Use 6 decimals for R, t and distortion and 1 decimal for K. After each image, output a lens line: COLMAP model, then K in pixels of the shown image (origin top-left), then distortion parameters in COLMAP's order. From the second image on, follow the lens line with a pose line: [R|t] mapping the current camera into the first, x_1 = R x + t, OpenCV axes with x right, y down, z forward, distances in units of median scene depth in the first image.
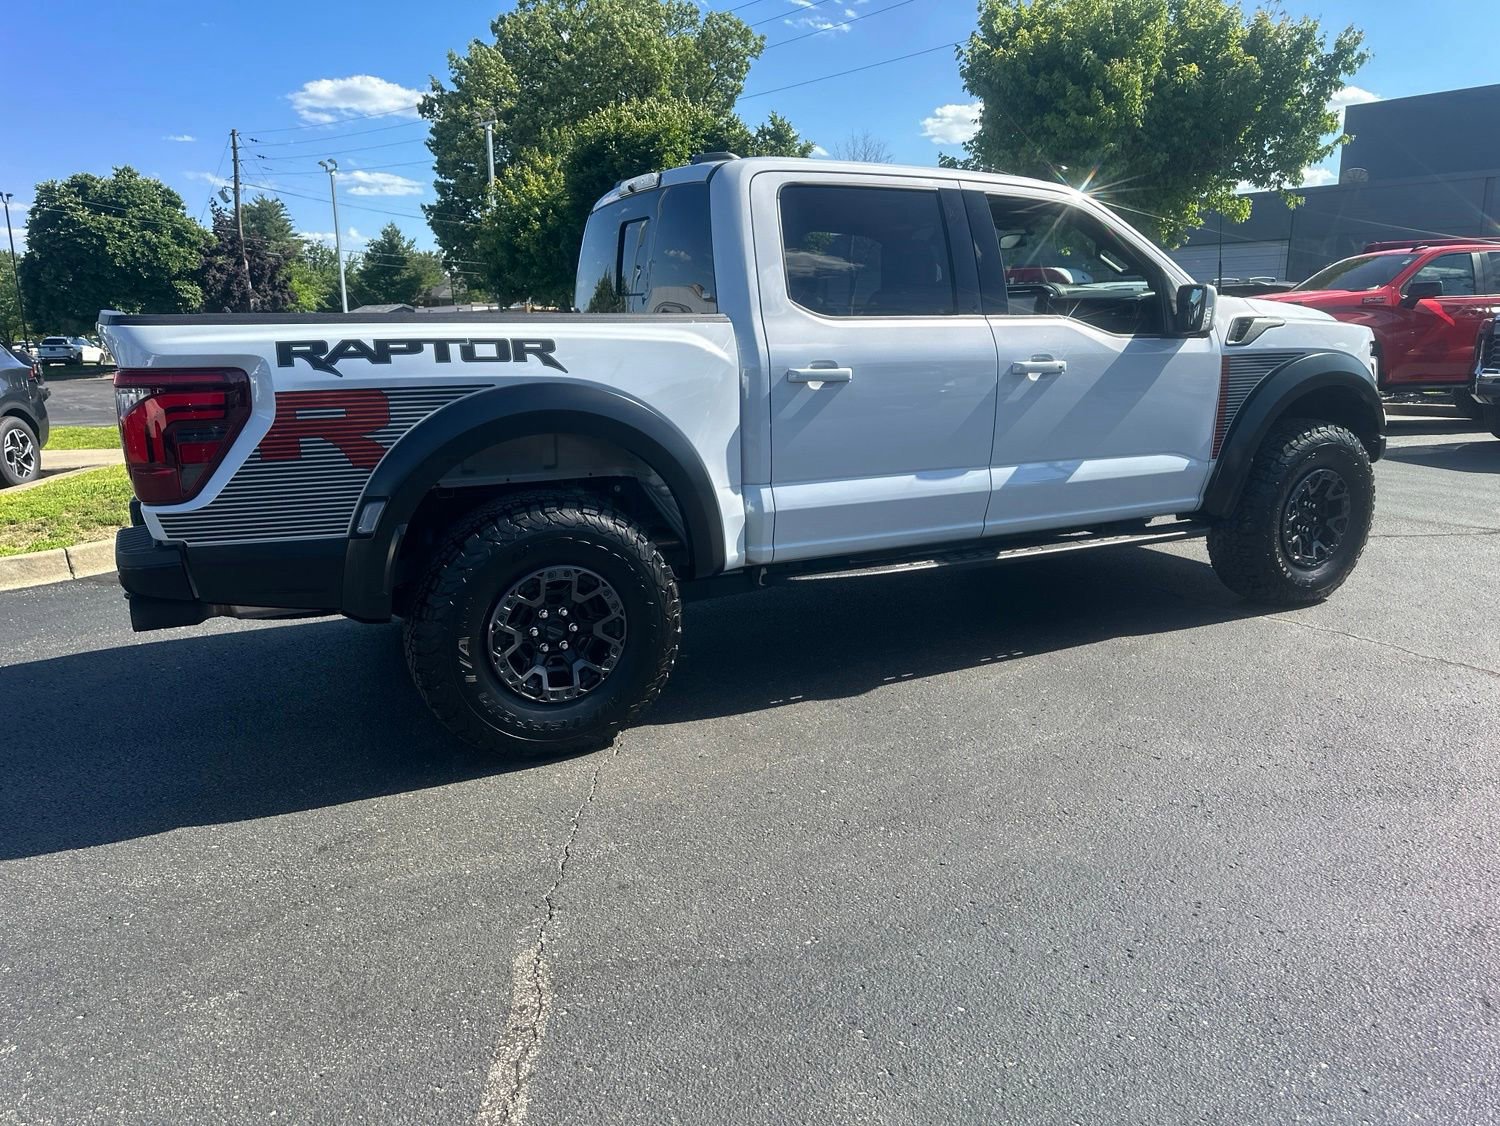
lens RADIAL K [[1043.6, 0, 750.0], [0, 1043.6, 563.0], [0, 0, 1]] dist [0.123265, -0.186062]
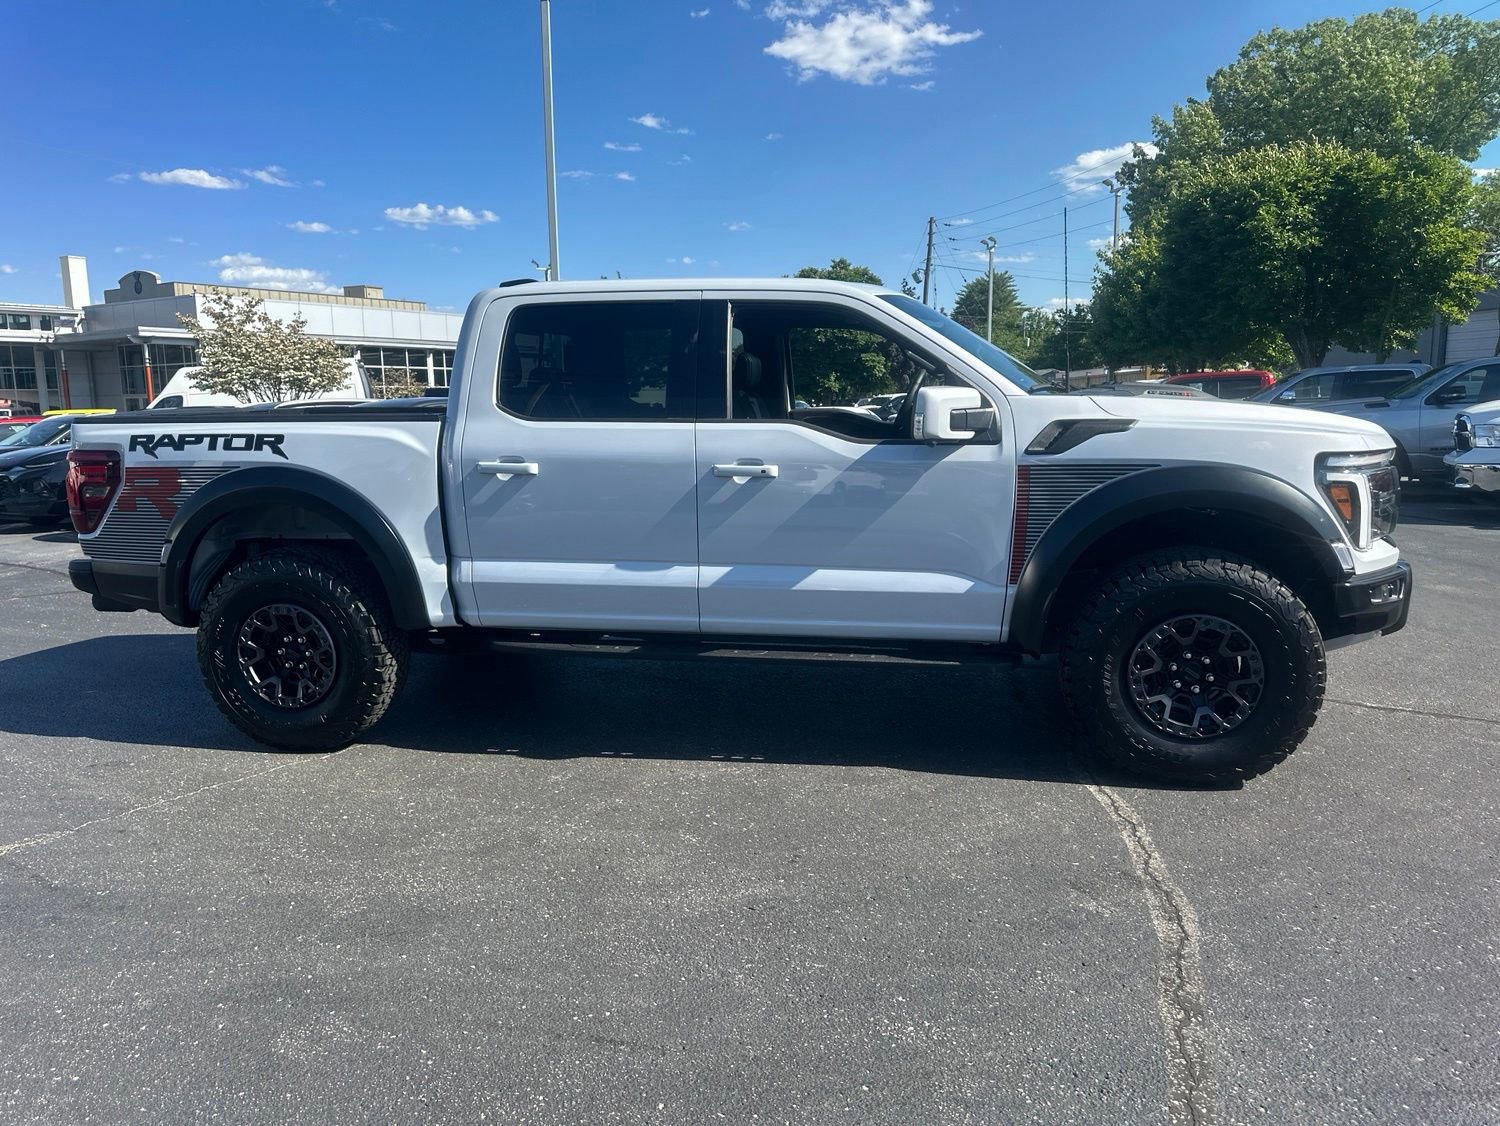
lens RADIAL K [[1057.2, 0, 750.0], [0, 1057.2, 563.0], [0, 0, 1]] dist [0.049898, -0.057487]
pose [[0.793128, 0.098377, -0.601057, 0.974816], [-0.131109, 0.991310, -0.010755, -0.098005], [0.594775, 0.087334, 0.799134, 0.238825]]
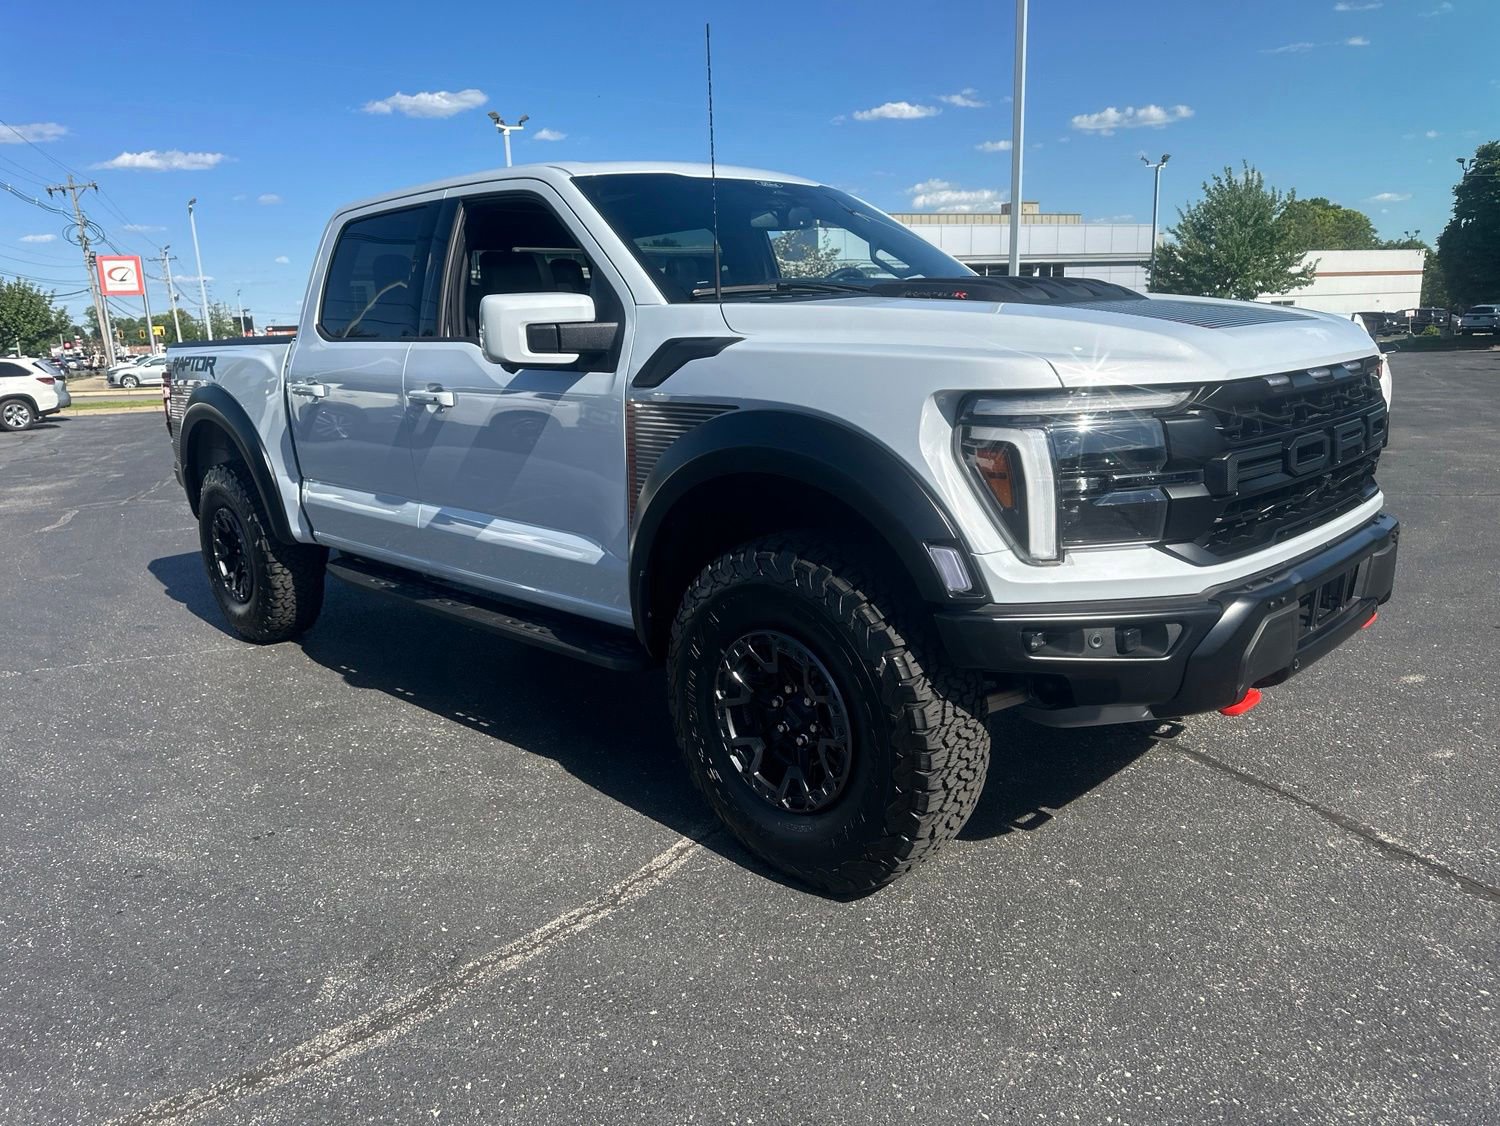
lens RADIAL K [[1073.3, 0, 750.0], [0, 1073.3, 563.0], [0, 0, 1]] dist [0.056809, -0.054436]
pose [[0.313929, 0.206128, -0.926801, 1.332660], [-0.181978, 0.971114, 0.154344, -0.262382], [0.931844, 0.120205, 0.342372, 1.053721]]
